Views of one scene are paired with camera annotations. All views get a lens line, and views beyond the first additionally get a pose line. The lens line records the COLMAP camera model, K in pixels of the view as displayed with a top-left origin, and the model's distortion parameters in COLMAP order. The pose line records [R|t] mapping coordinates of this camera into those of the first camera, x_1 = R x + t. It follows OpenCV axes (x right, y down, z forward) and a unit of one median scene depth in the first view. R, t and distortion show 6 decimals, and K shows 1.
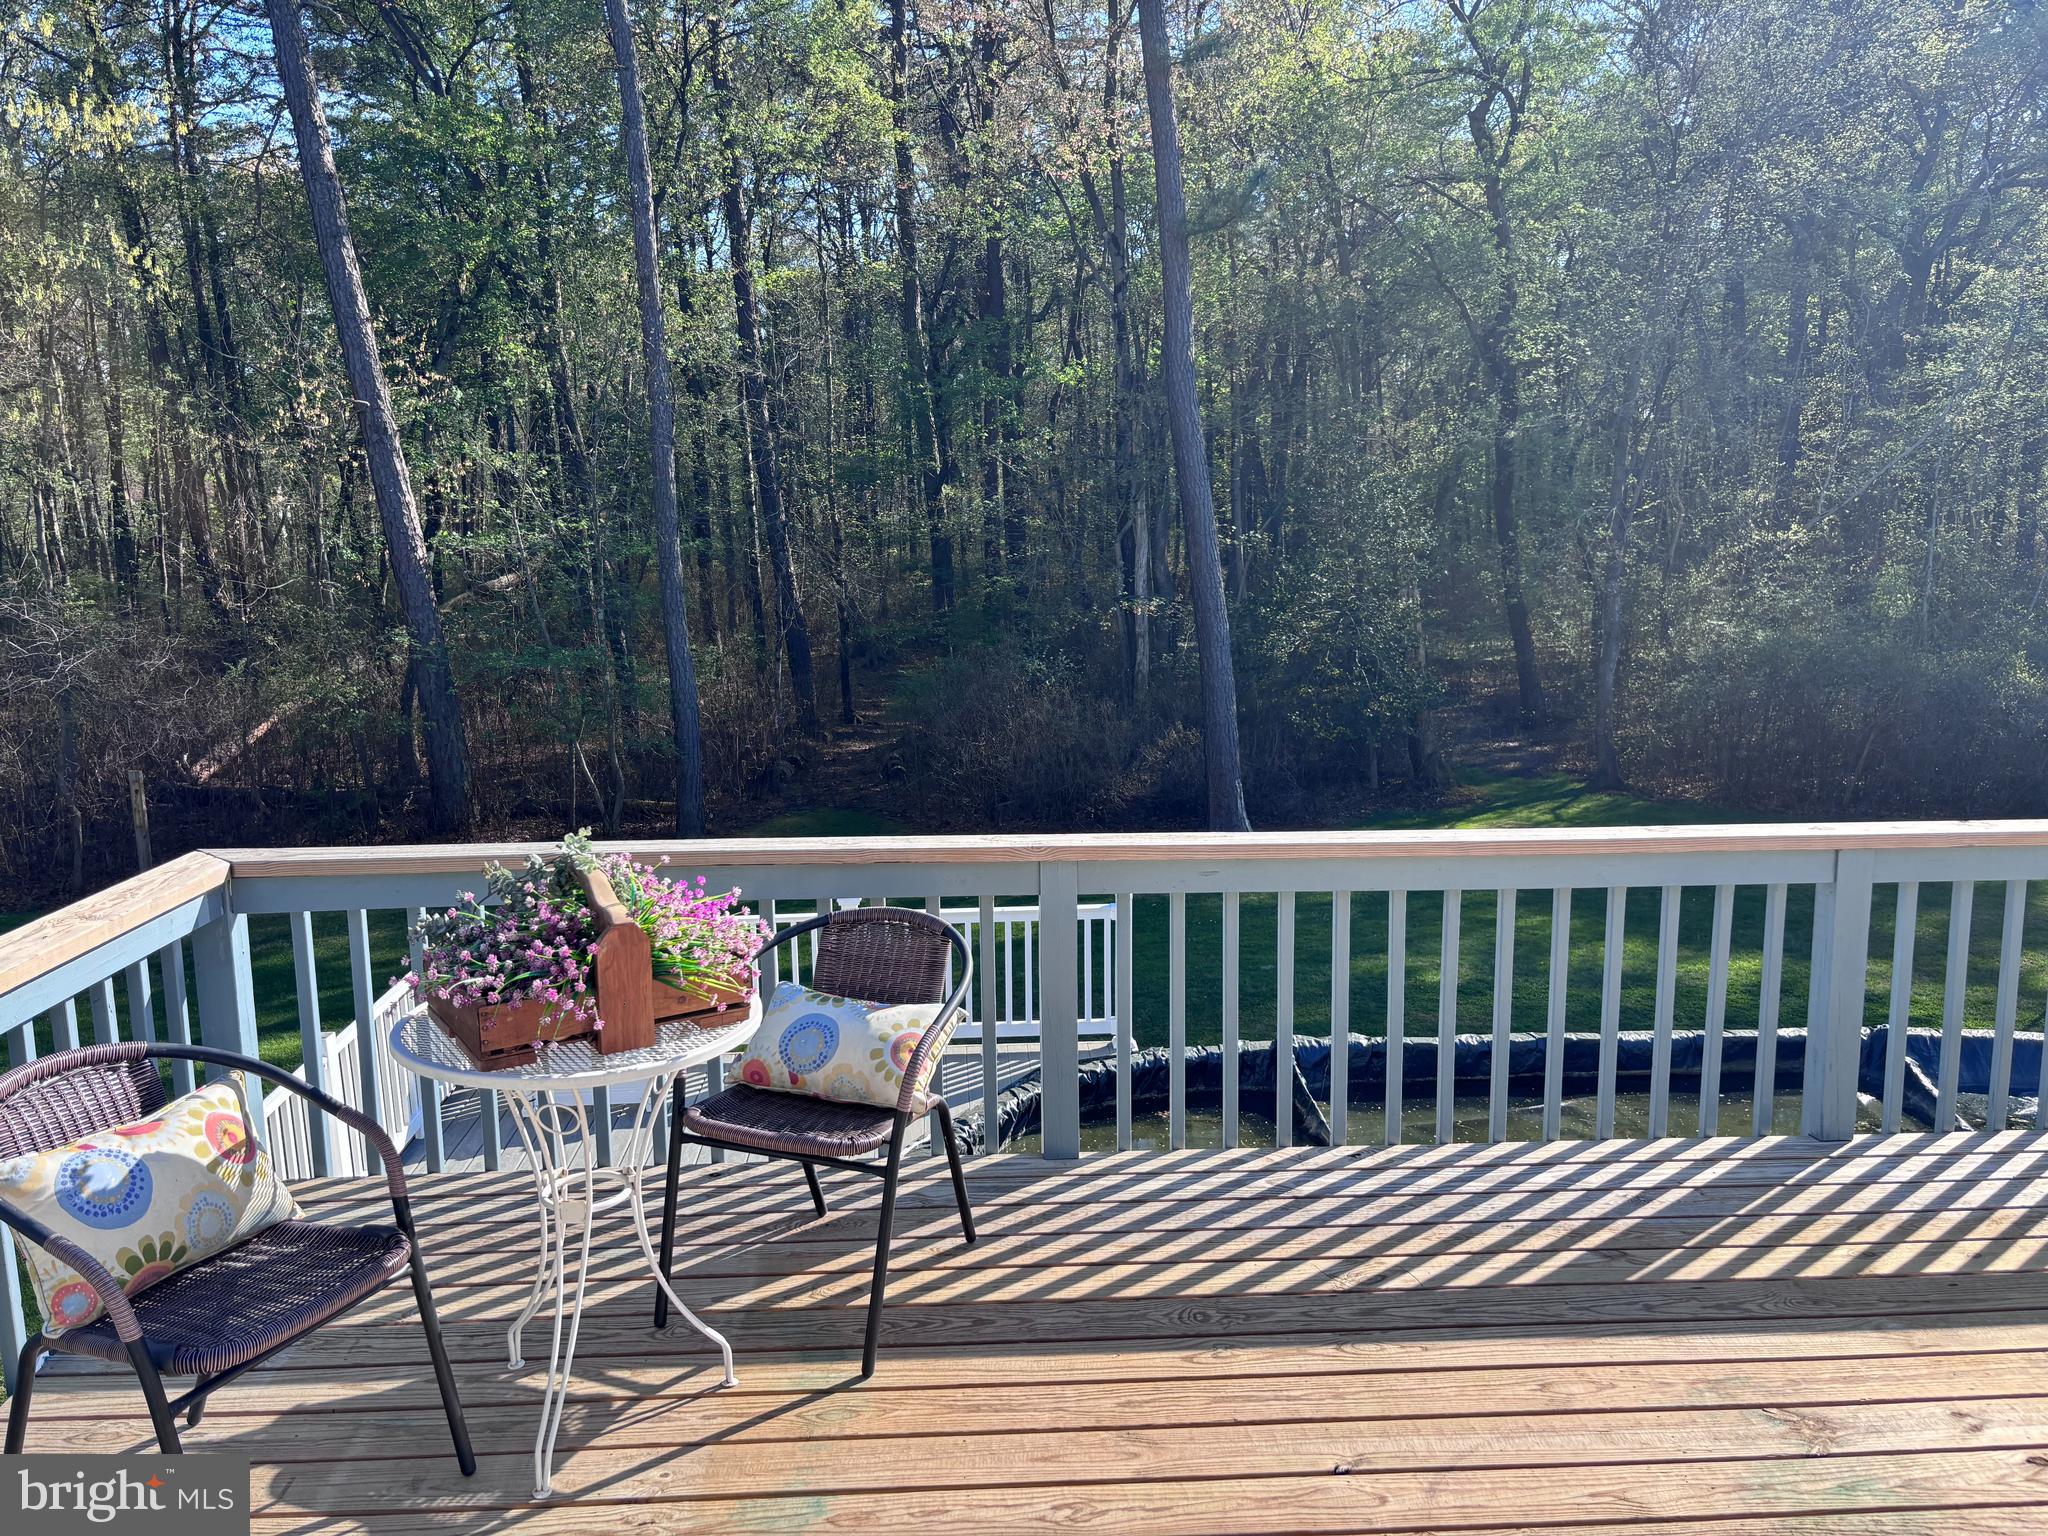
lens RADIAL K [[1558.0, 0, 1022.9], [0, 1558.0, 753.2], [0, 0, 1]] dist [0.051417, -0.056988]
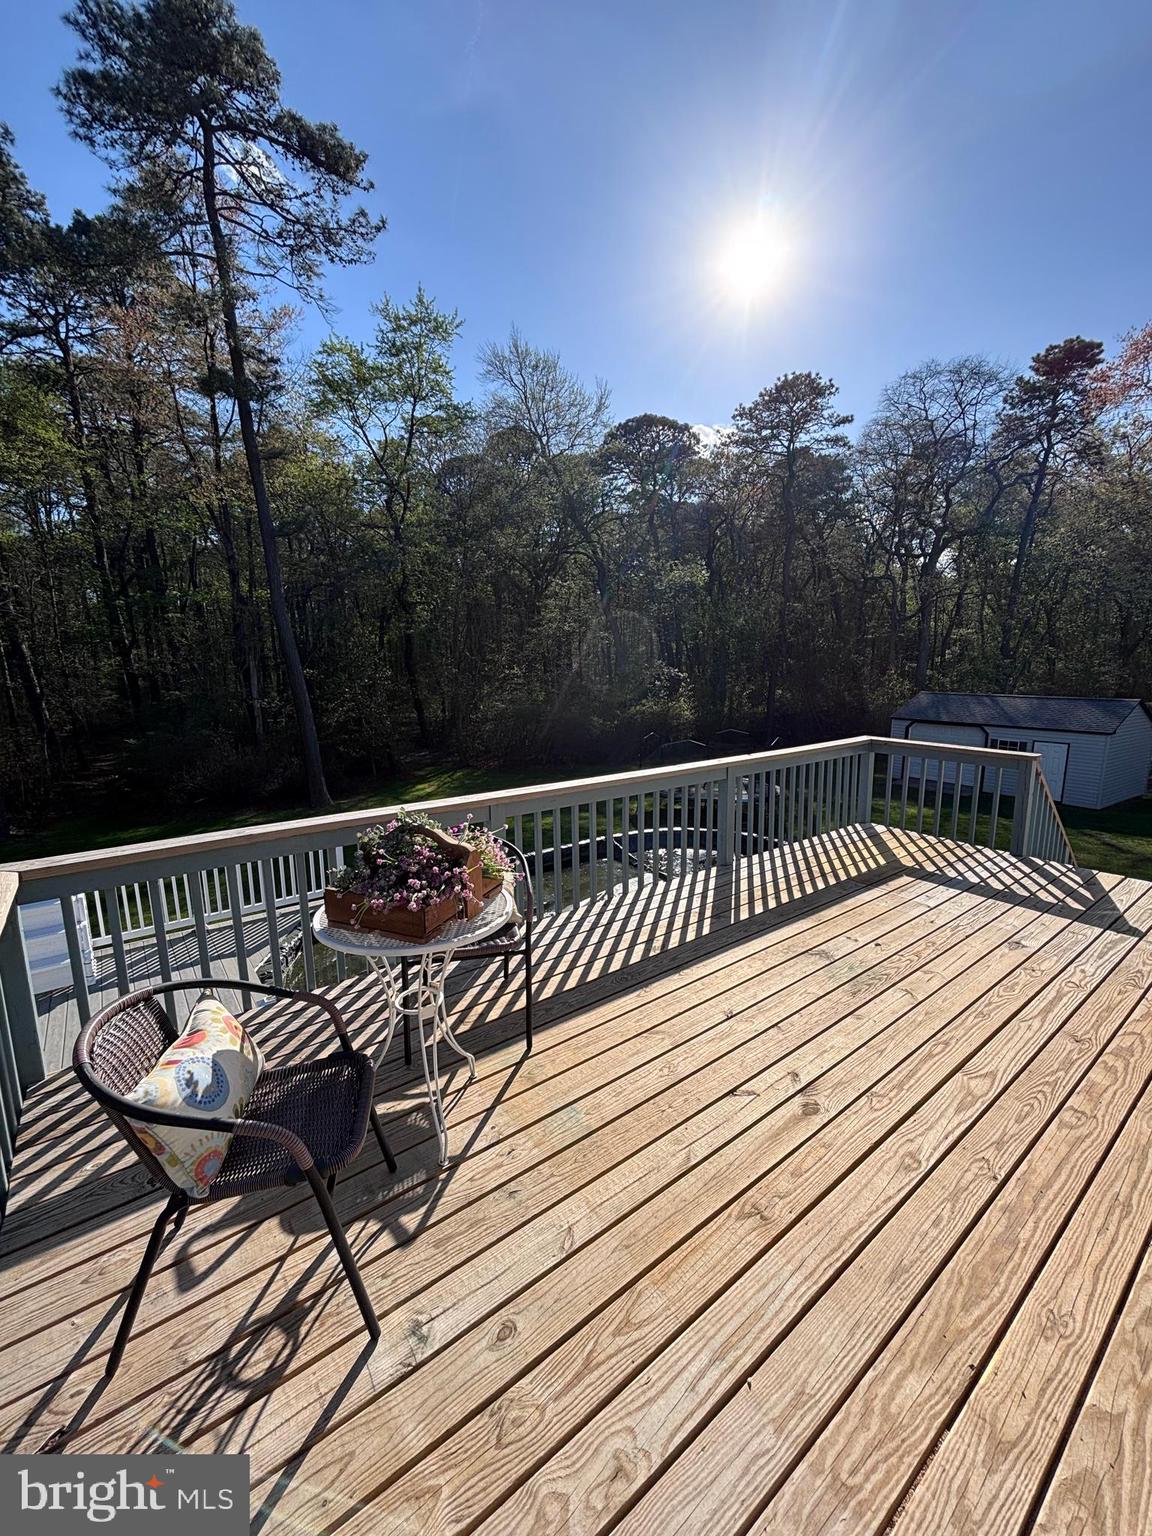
lens RADIAL K [[621.1, 0, 583.1], [0, 621.1, 763.7], [0, 0, 1]] dist [0.001794, -0.000696]
pose [[0.816930, -0.086622, 0.570195, -0.386456], [0.082906, 0.996026, 0.032532, -0.005656], [-0.570747, 0.020696, 0.820865, 0.209859]]
